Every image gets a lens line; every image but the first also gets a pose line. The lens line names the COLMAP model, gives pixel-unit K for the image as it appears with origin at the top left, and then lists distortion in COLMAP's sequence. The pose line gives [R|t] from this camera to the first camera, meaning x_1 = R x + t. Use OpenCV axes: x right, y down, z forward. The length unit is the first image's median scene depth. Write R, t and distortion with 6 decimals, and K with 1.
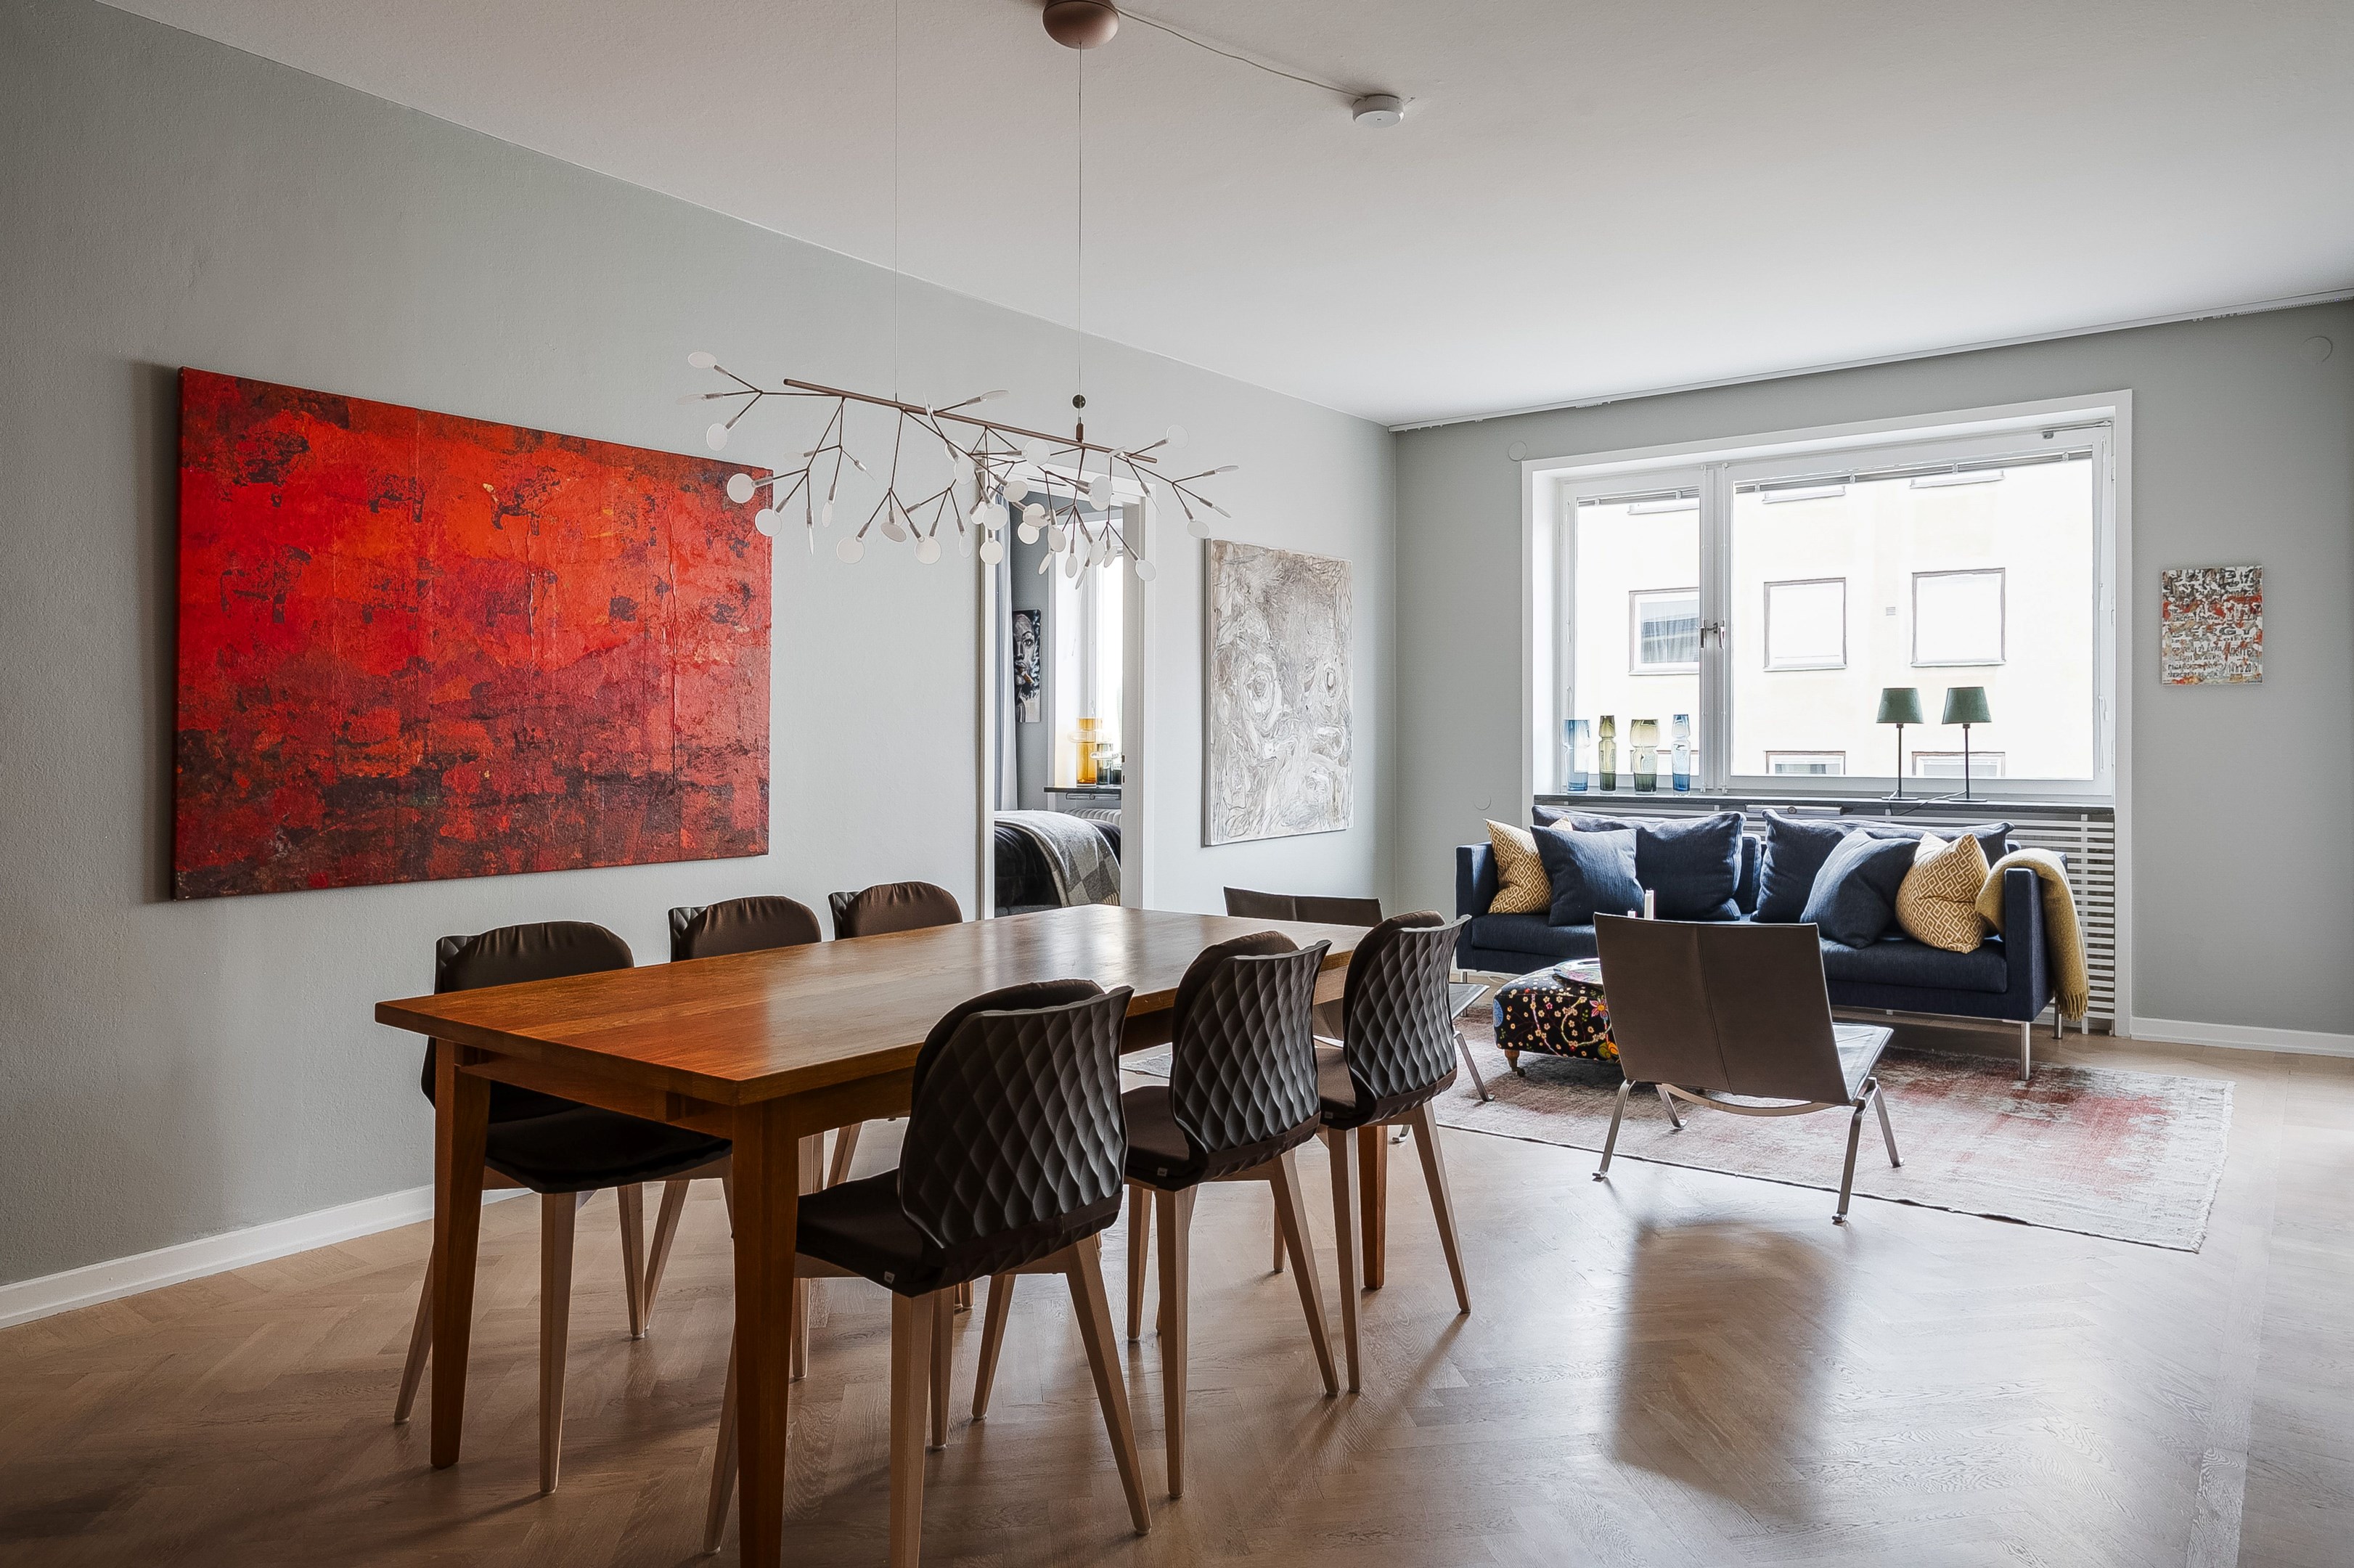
lens RADIAL K [[1502.1, 0, 1173.9], [0, 1502.1, 761.5], [0, 0, 1]] dist [0.023107, -0.001895]
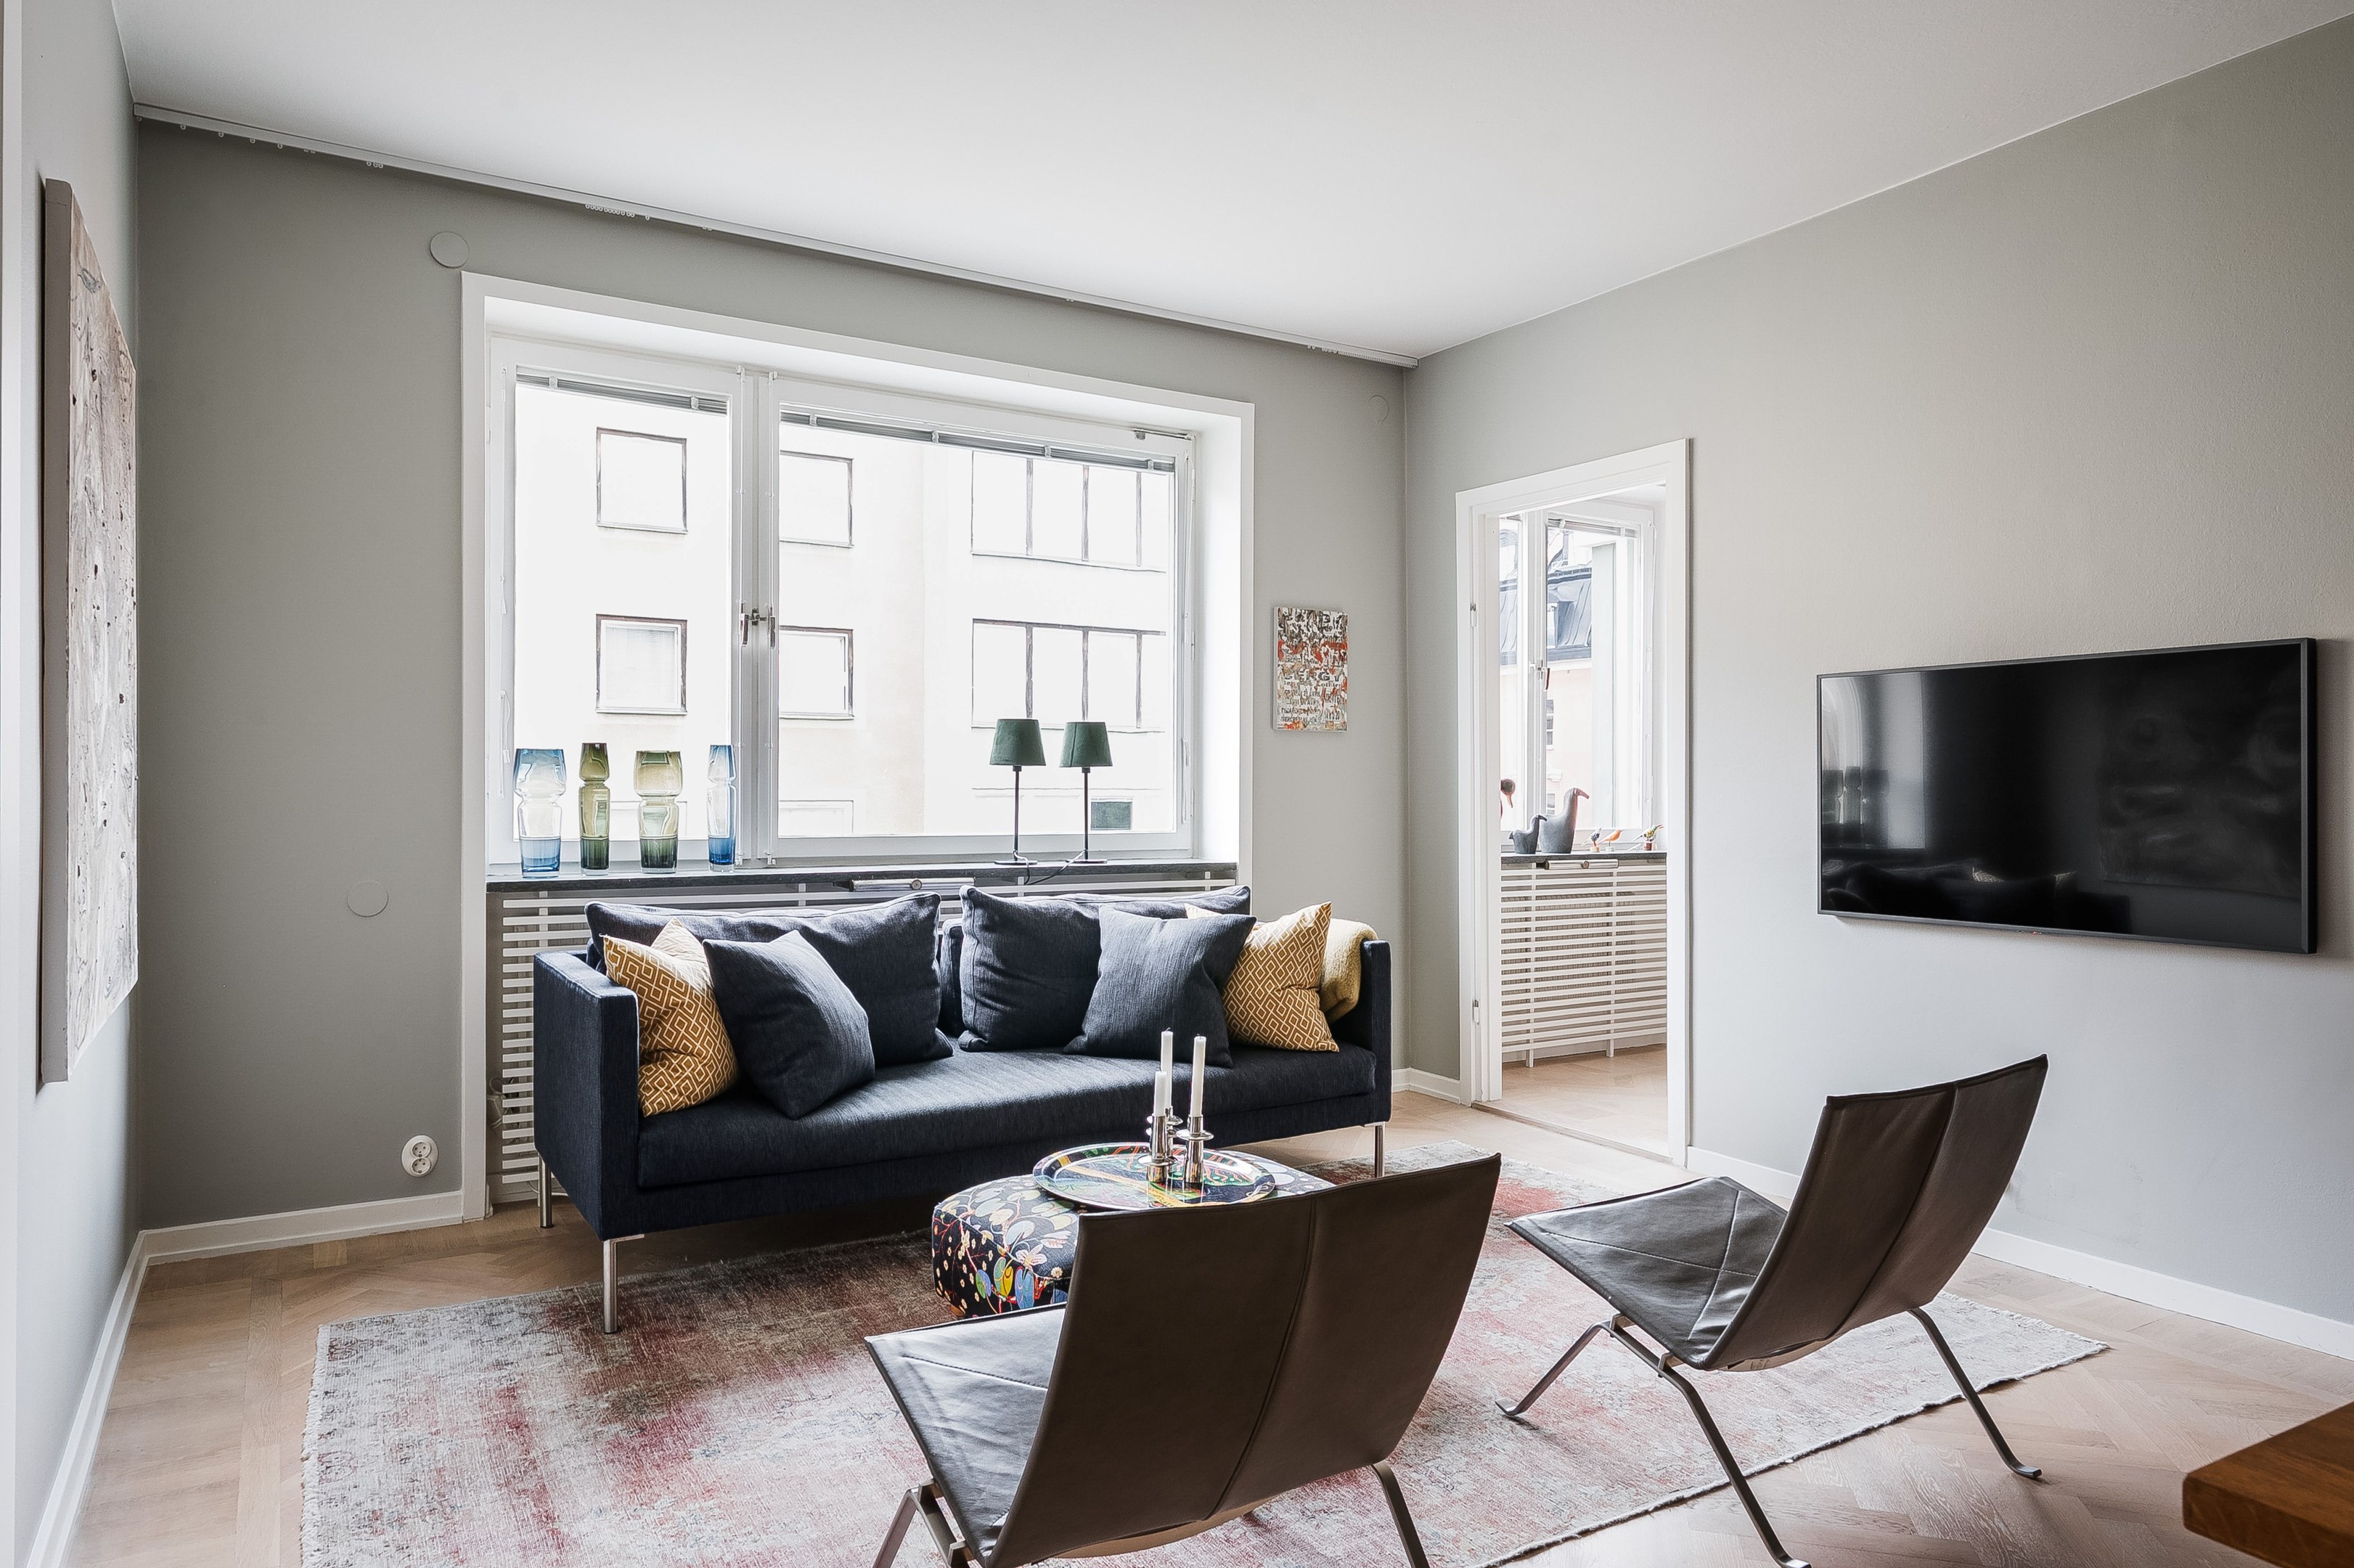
lens RADIAL K [[1502.1, 0, 1178.5], [0, 1502.1, 804.2], [0, 0, 1]] dist [0.023107, -0.001895]
pose [[0.381033, -0.005938, 0.924543, -0.202617], [0.009276, 0.999954, 0.002600, -0.006615], [-0.924515, 0.007585, 0.381070, 0.631020]]
